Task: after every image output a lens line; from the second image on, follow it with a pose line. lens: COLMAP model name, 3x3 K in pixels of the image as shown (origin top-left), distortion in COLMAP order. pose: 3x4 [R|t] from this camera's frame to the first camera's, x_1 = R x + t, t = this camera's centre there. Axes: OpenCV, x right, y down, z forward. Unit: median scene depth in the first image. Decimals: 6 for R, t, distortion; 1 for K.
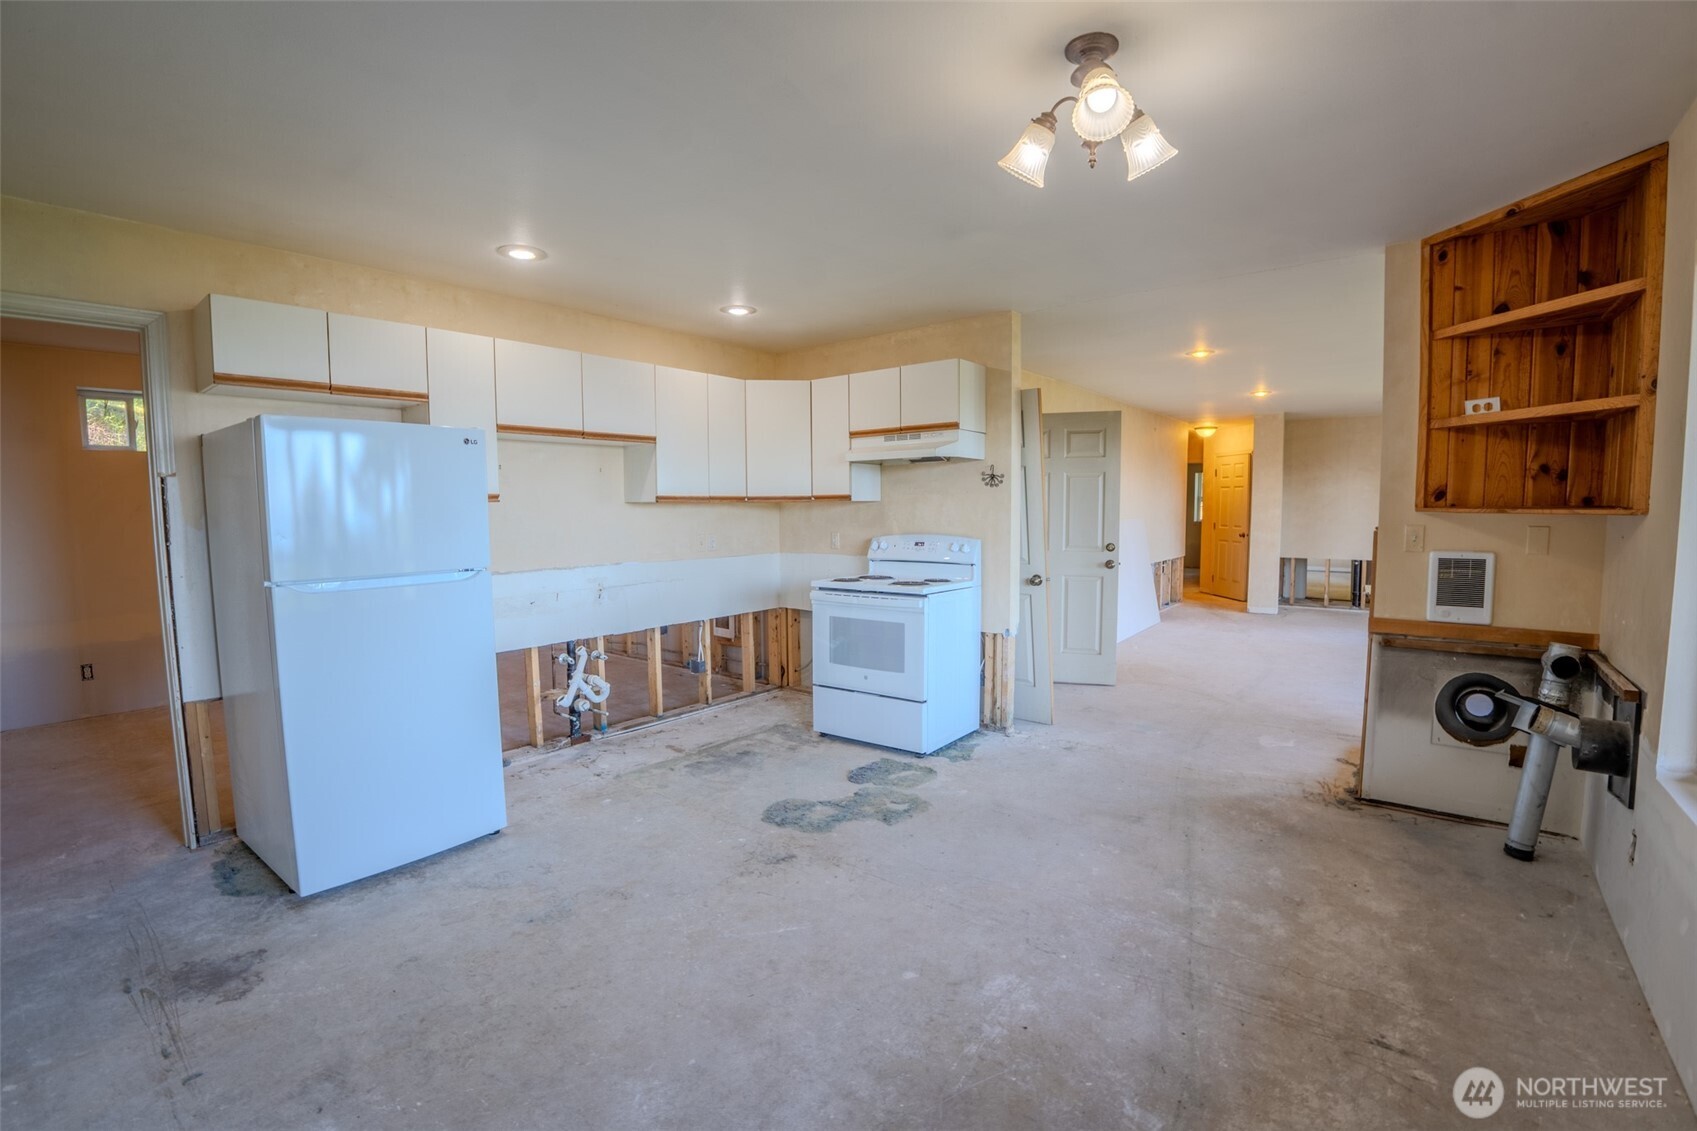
lens RADIAL K [[749.0, 0, 858.0], [0, 749.0, 570.8], [0, 0, 1]] dist [-0.053706, 0.002462]
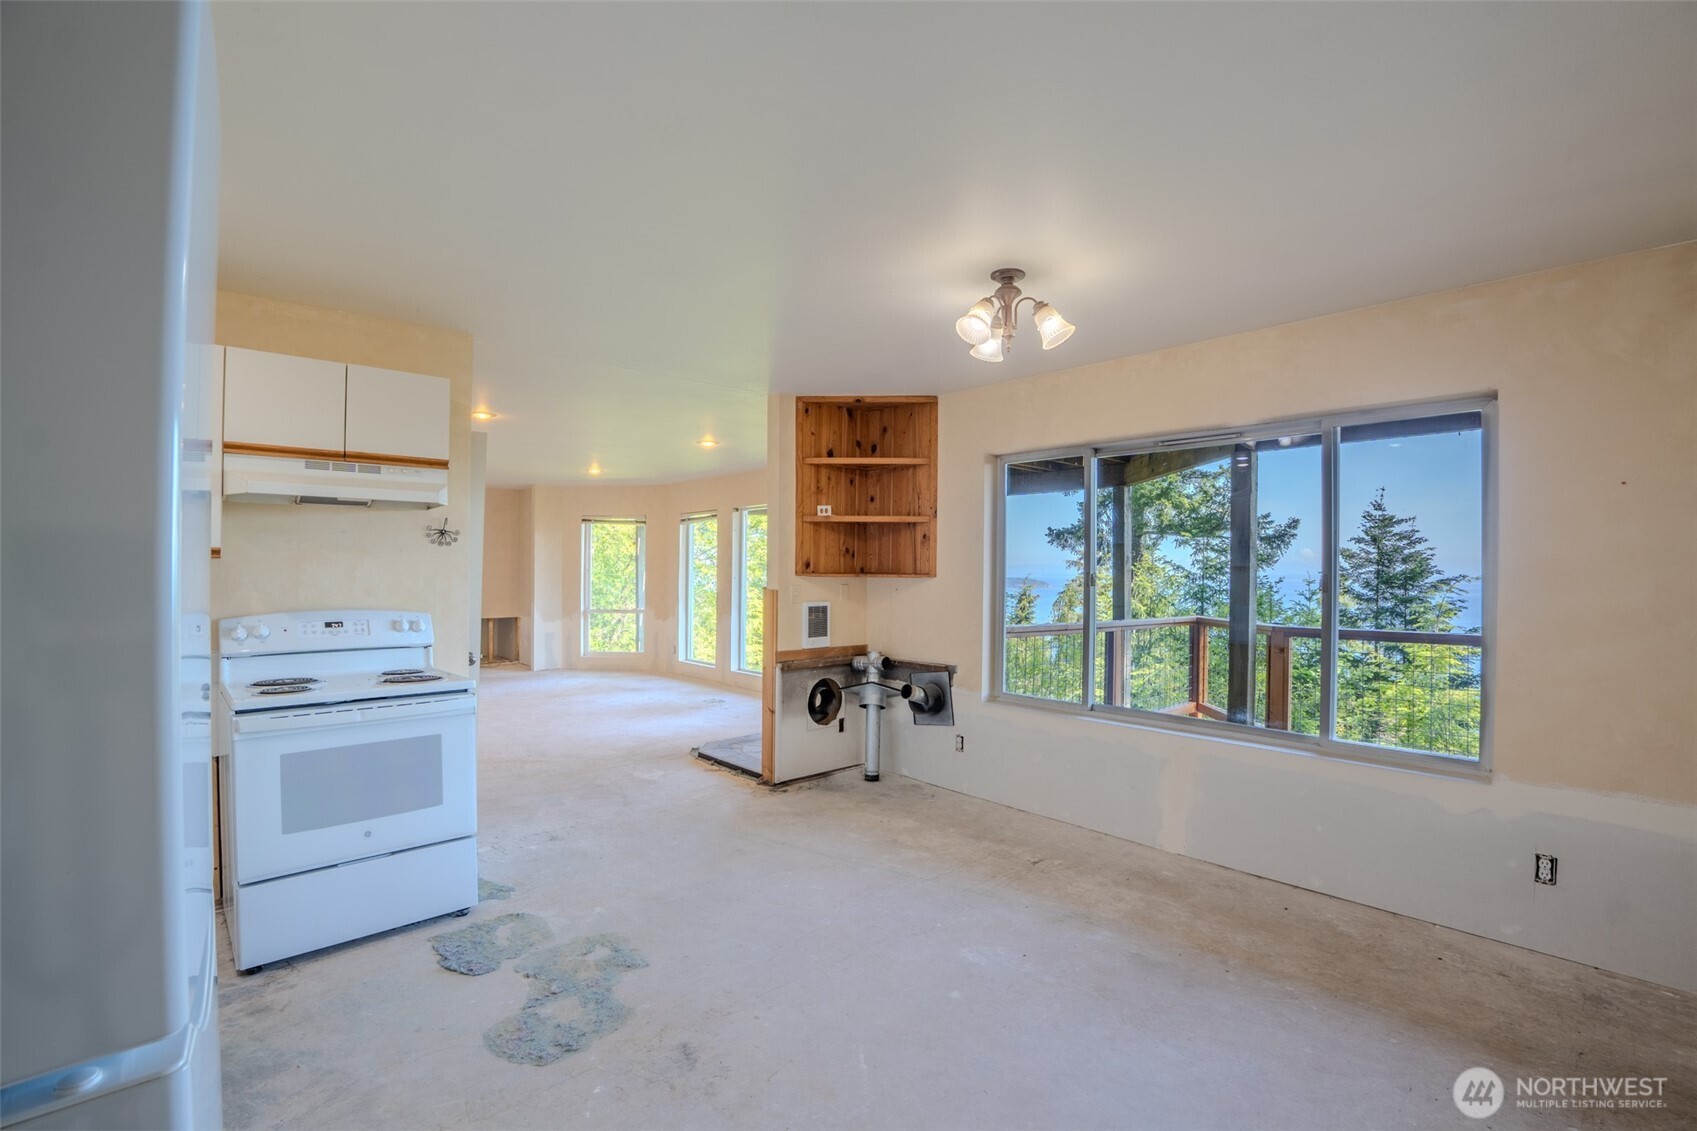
lens RADIAL K [[749.0, 0, 854.4], [0, 749.0, 573.8], [0, 0, 1]] dist [-0.053706, 0.002462]
pose [[0.163116, 0.003296, 0.986601, -0.743507], [0.074254, 0.997117, -0.015608, -0.055185], [-0.983809, 0.075805, 0.162401, 0.650838]]
